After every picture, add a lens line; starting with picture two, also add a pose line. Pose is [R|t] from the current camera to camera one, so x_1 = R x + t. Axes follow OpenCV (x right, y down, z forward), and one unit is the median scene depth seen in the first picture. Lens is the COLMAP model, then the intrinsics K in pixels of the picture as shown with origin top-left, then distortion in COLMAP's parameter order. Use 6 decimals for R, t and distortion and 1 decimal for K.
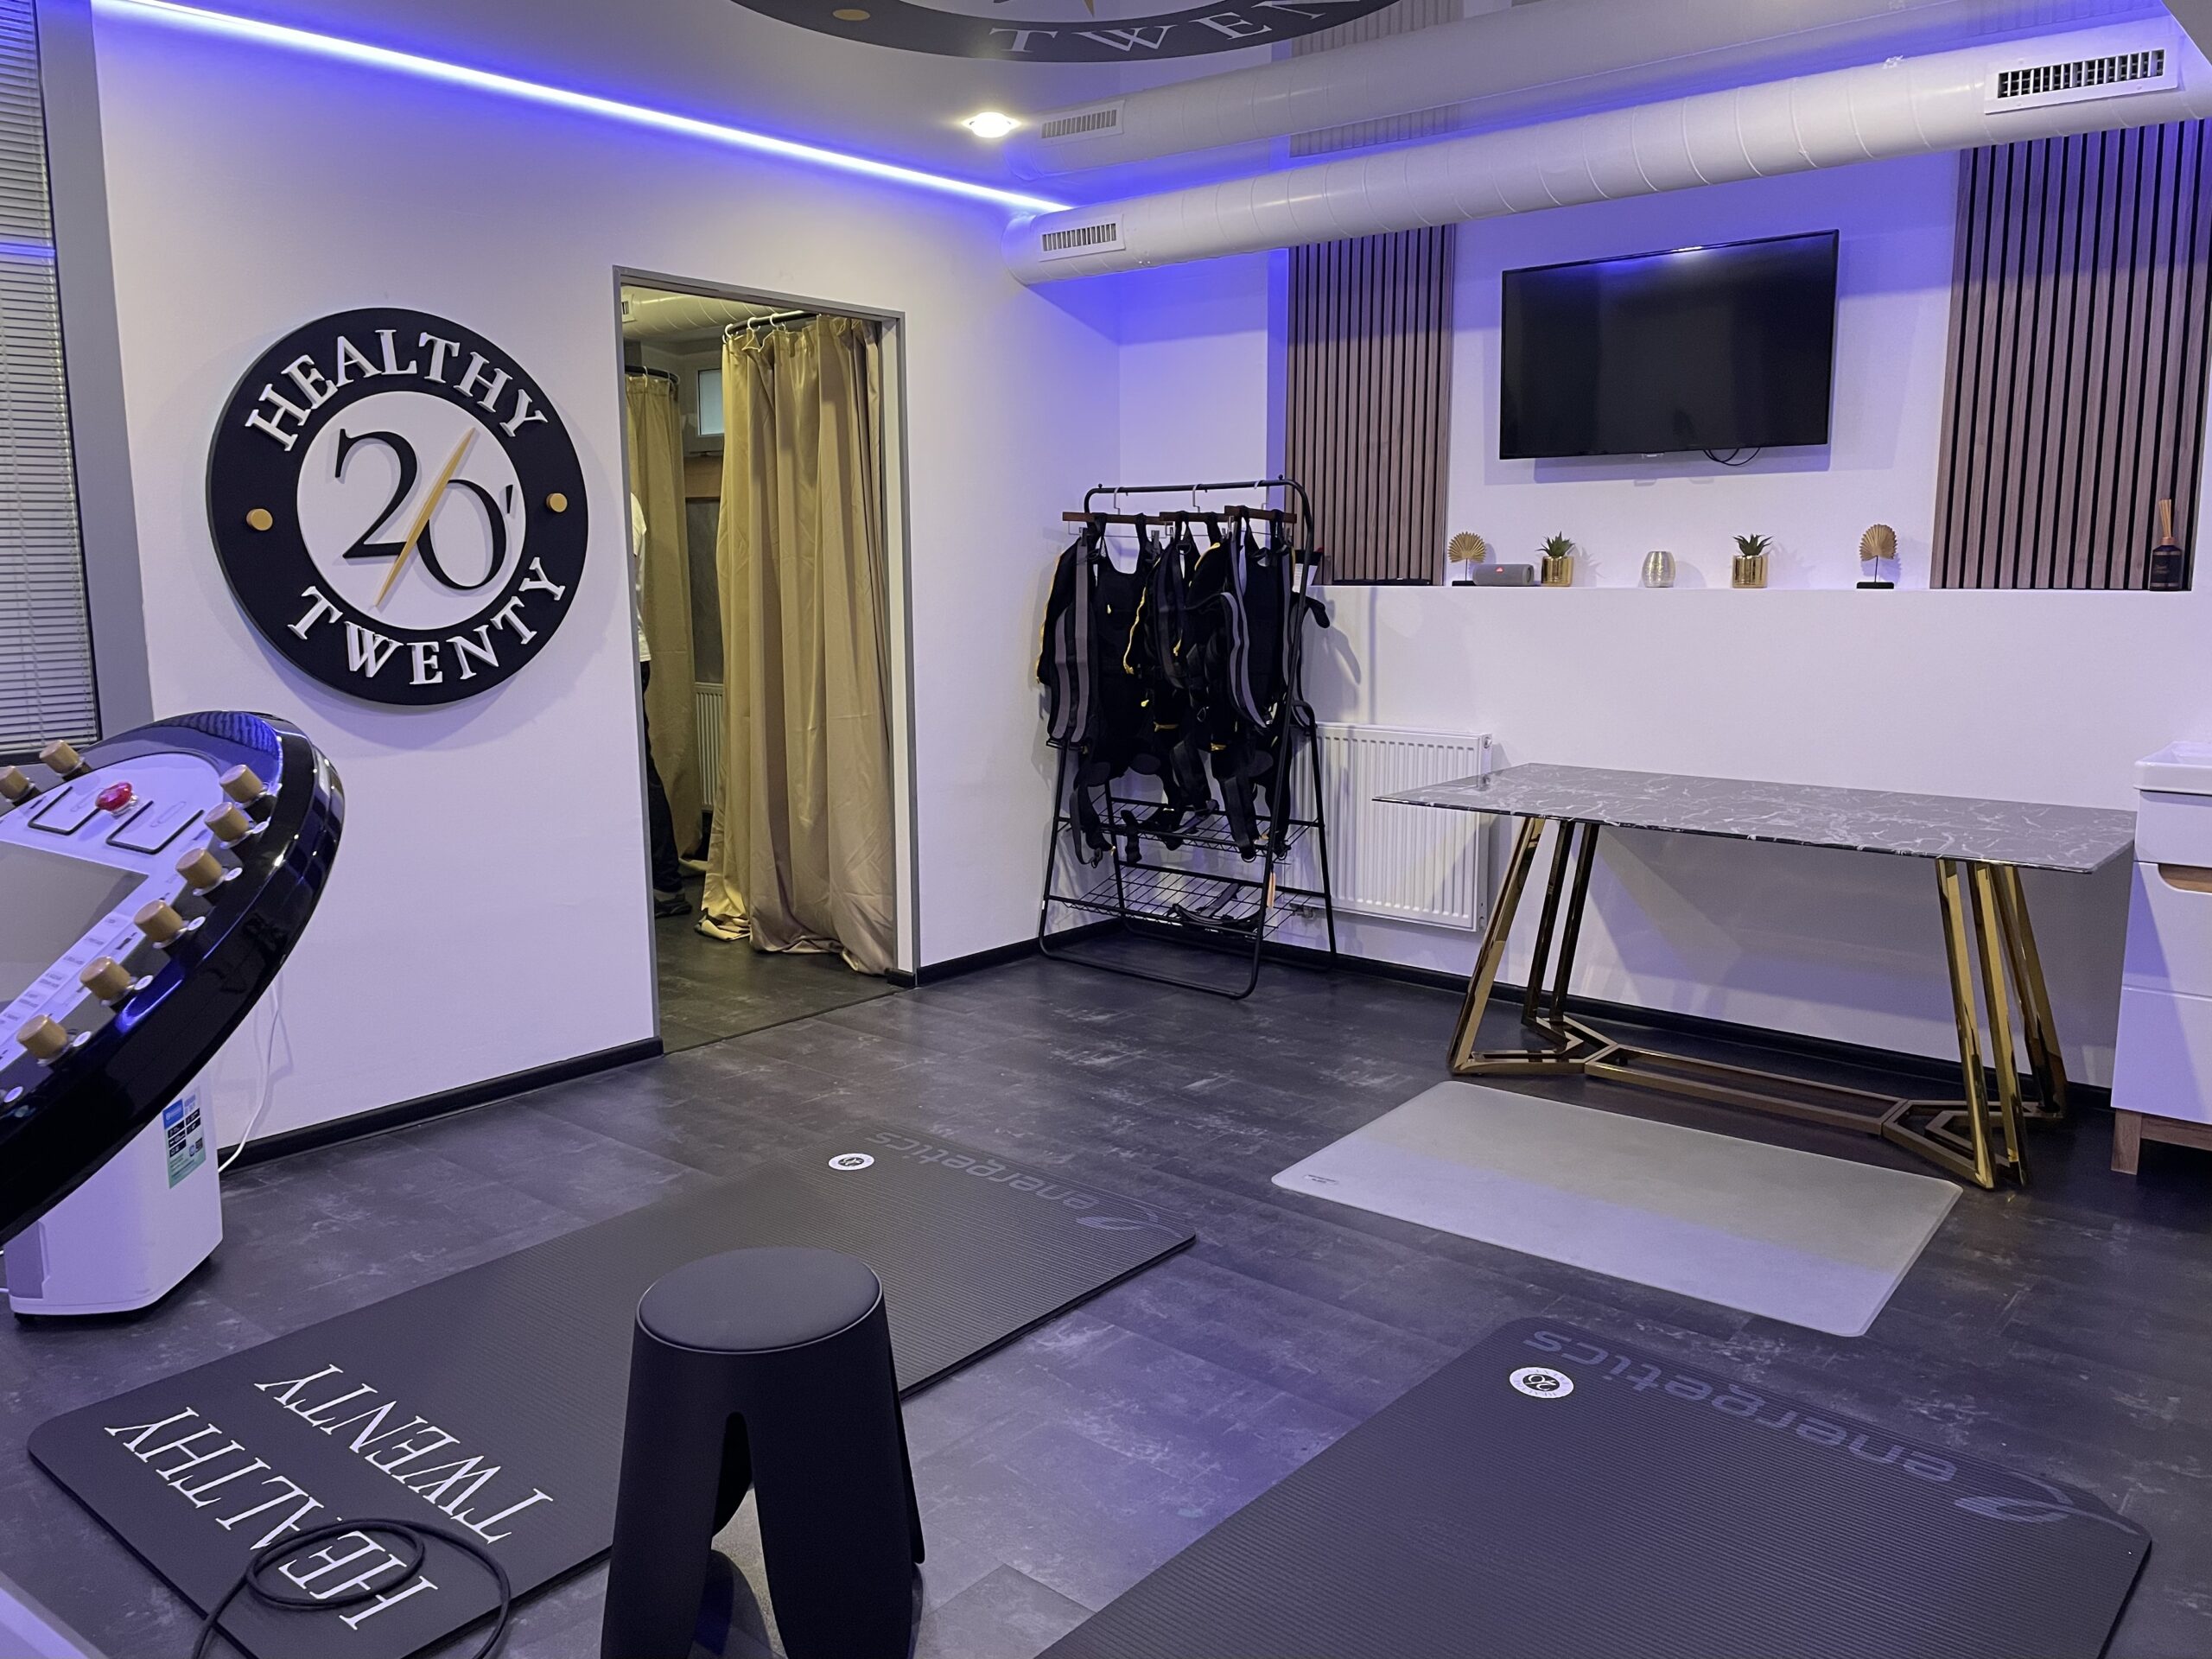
lens RADIAL K [[1683.7, 0, 1106.0], [0, 1683.7, 829.5], [0, 0, 1]] dist [0.029294, 0.000722]
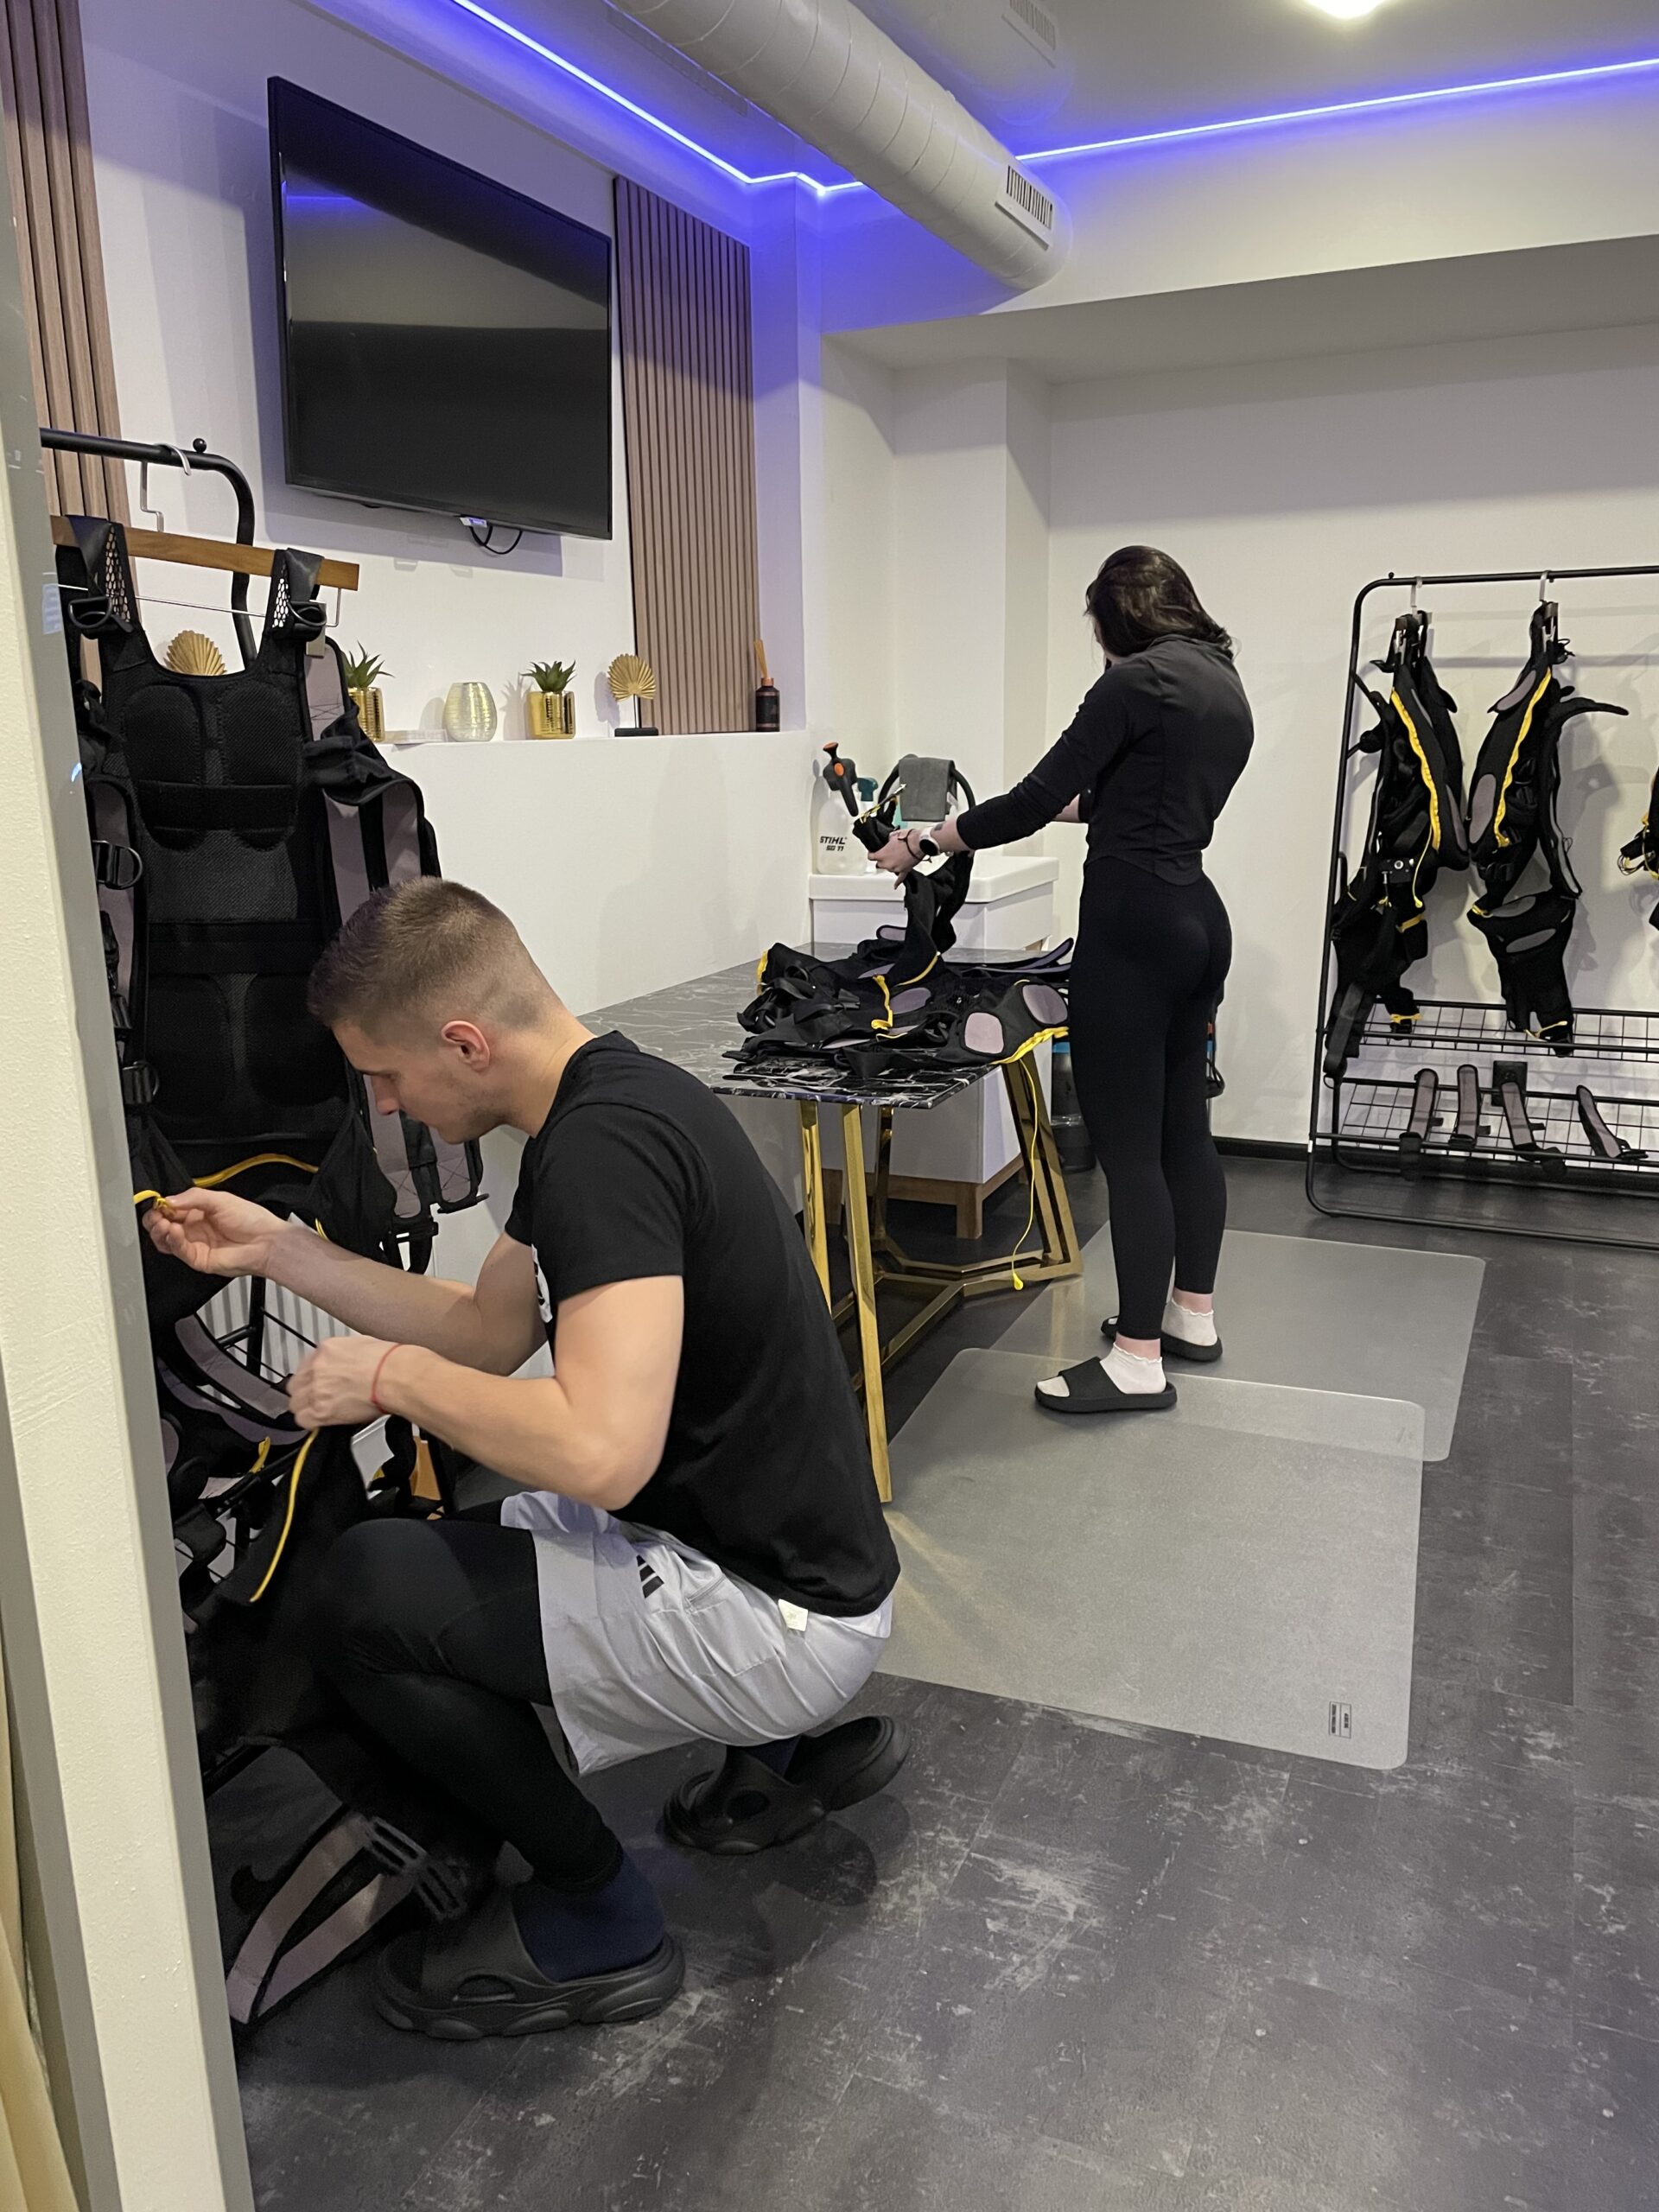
lens RADIAL K [[1683.7, 0, 829.5], [0, 1683.7, 1106.0], [0, 0, 1]] dist [0.029294, 0.000722]
pose [[-0.288849, -0.200805, 0.936079, -0.405641], [0.180991, 0.948671, 0.259355, -0.192665], [-0.940111, 0.244336, -0.237679, 1.329641]]
